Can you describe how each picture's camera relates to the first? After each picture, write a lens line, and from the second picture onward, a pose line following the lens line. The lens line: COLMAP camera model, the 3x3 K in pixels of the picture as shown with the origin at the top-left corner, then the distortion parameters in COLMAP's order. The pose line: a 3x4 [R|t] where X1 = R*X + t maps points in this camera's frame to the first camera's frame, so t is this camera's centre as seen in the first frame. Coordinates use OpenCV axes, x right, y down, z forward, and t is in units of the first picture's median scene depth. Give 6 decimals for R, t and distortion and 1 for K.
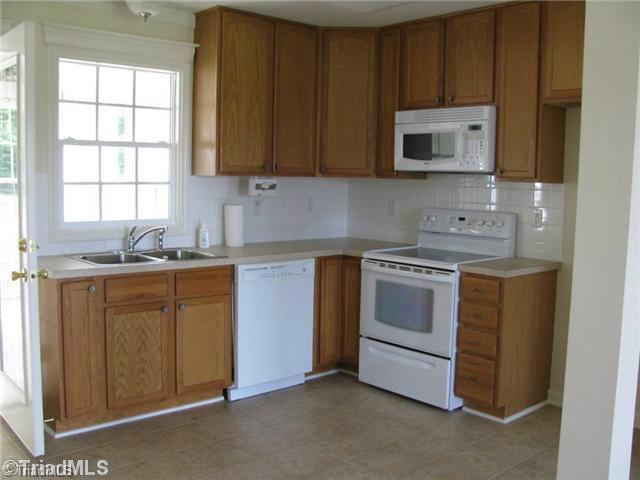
lens RADIAL K [[654.9, 0, 320.0], [0, 654.9, 240.0], [0, 0, 1]] dist [-0.195350, 0.218006]
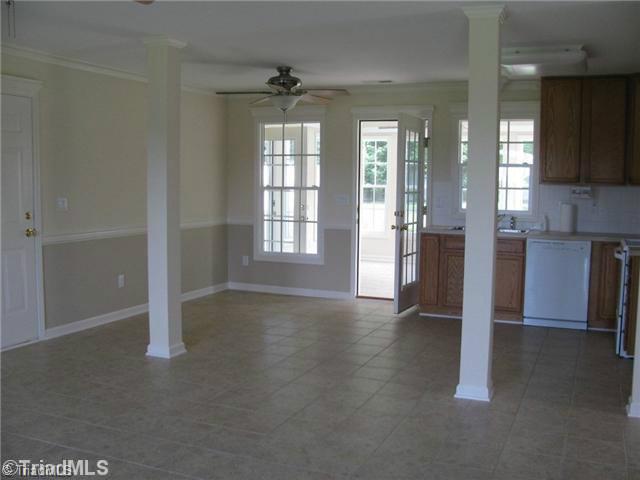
lens RADIAL K [[654.9, 0, 320.0], [0, 654.9, 240.0], [0, 0, 1]] dist [-0.195350, 0.218006]
pose [[0.403653, 0.071241, -0.912134, 1.025109], [-0.092517, 0.995032, 0.036773, 0.027900], [0.910222, 0.069545, 0.408238, -0.110925]]
